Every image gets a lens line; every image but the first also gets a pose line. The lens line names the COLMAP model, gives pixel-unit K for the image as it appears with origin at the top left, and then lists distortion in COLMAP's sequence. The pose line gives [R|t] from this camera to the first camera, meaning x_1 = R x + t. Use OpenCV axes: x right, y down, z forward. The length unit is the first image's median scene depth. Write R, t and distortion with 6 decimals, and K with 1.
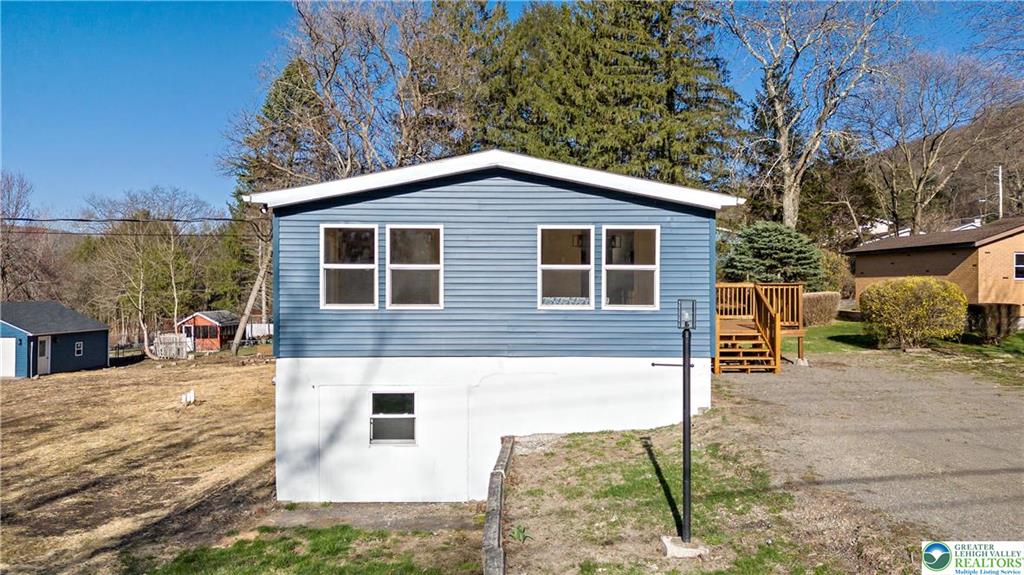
lens RADIAL K [[744.8, 0, 514.4], [0, 744.8, 287.6], [0, 0, 1]] dist [0.104437, -0.120302]
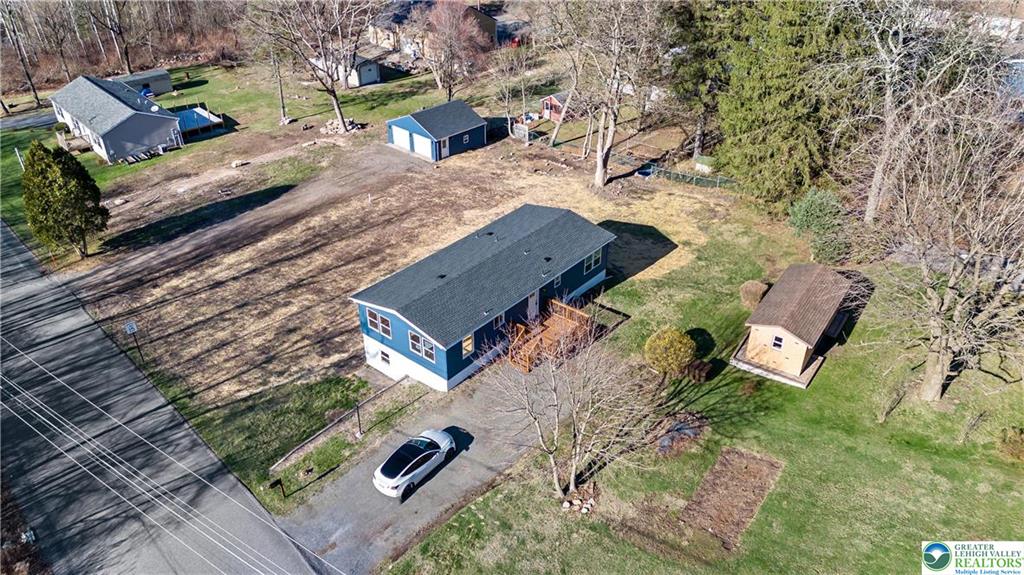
lens RADIAL K [[744.8, 0, 514.4], [0, 744.8, 287.6], [0, 0, 1]] dist [0.104437, -0.120302]
pose [[0.768620, 0.339029, -0.542479, 2.192792], [0.002339, 0.846518, 0.532356, -2.062601], [0.639702, -0.410448, 0.649857, -0.835865]]
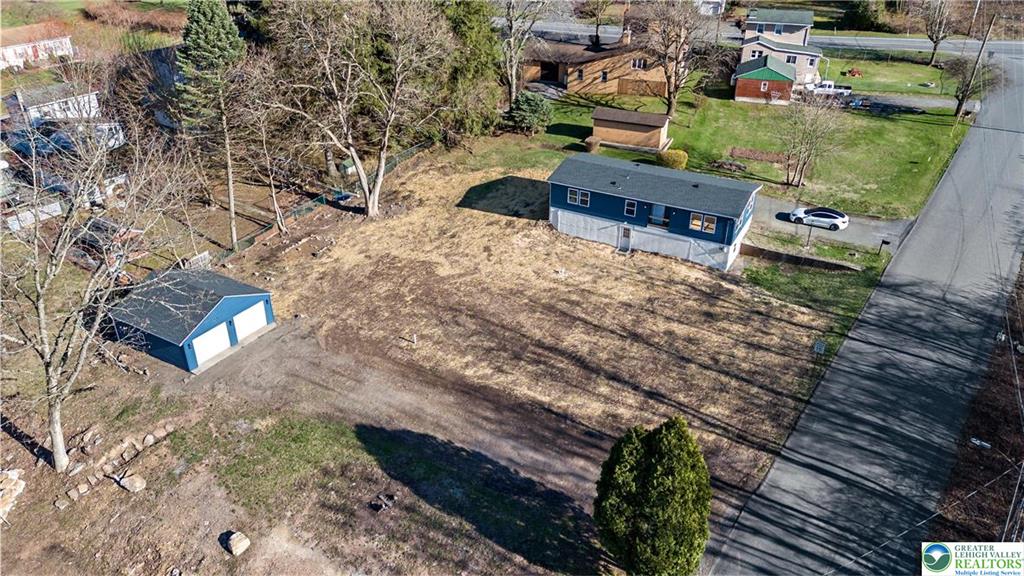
lens RADIAL K [[744.8, 0, 514.4], [0, 744.8, 288.1], [0, 0, 1]] dist [0.104437, -0.120302]
pose [[0.476636, -0.437388, 0.762568, -4.792027], [-0.007881, 0.865280, 0.501227, -2.087071], [-0.879065, -0.244913, 0.408977, 0.173440]]
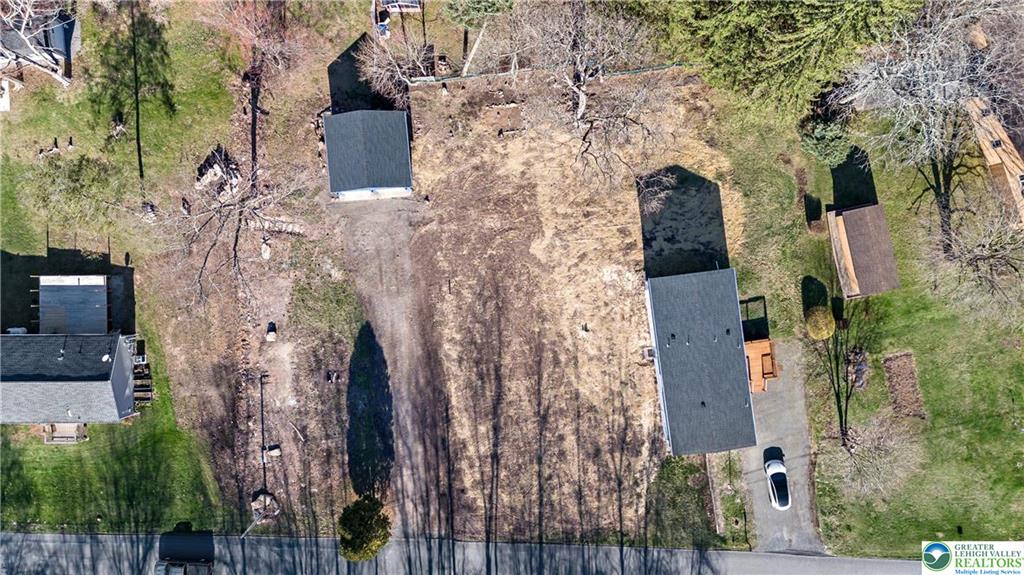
lens RADIAL K [[744.8, 0, 514.4], [0, 744.8, 287.6], [0, 0, 1]] dist [0.104437, -0.120302]
pose [[0.992130, -0.125143, 0.004209, -1.389688], [-0.004186, 0.000446, 0.999991, -5.763412], [-0.125144, -0.992139, -0.000082, 2.367189]]
